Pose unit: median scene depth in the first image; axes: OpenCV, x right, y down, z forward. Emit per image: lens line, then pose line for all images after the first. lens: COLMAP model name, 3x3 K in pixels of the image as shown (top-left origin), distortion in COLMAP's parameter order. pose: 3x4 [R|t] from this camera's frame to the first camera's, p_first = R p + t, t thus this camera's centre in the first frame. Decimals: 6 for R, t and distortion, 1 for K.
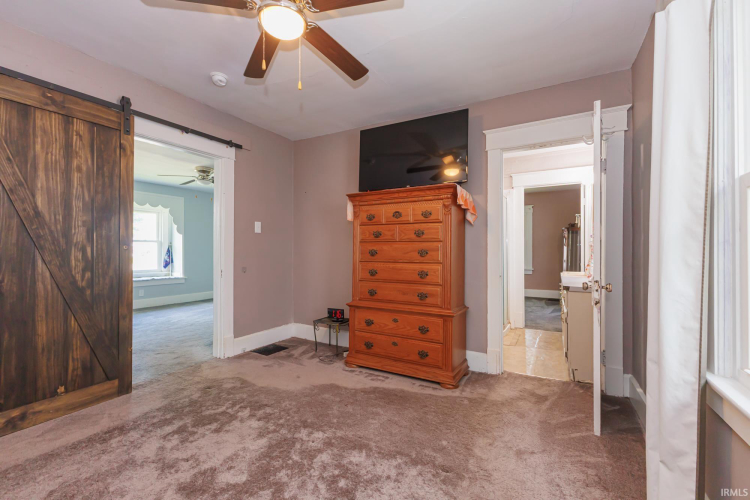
lens RADIAL K [[333.8, 0, 368.0], [0, 333.8, 247.0], [0, 0, 1]] dist [0.002074, 0.000115]
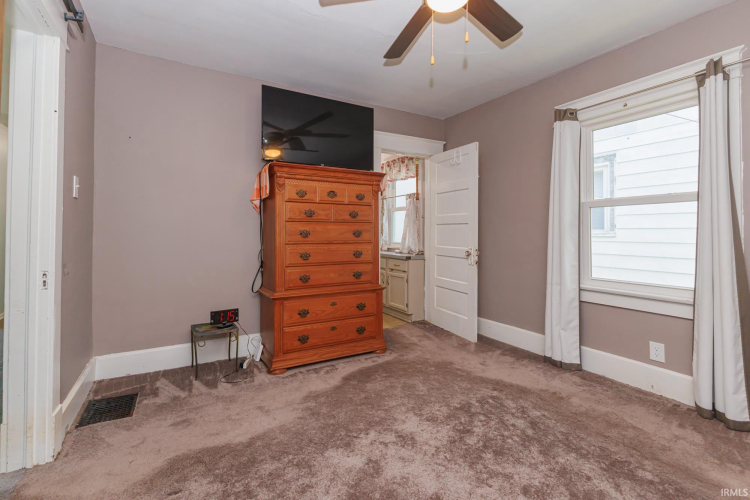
lens RADIAL K [[335.1, 0, 372.4], [0, 335.1, 224.8], [0, 0, 1]] dist [0.001503, 0.000000]
pose [[0.499143, 0.015040, 0.866389, -0.692728], [-0.011218, 0.999878, -0.010894, 0.000953], [-0.866447, -0.004281, 0.499250, 0.414711]]
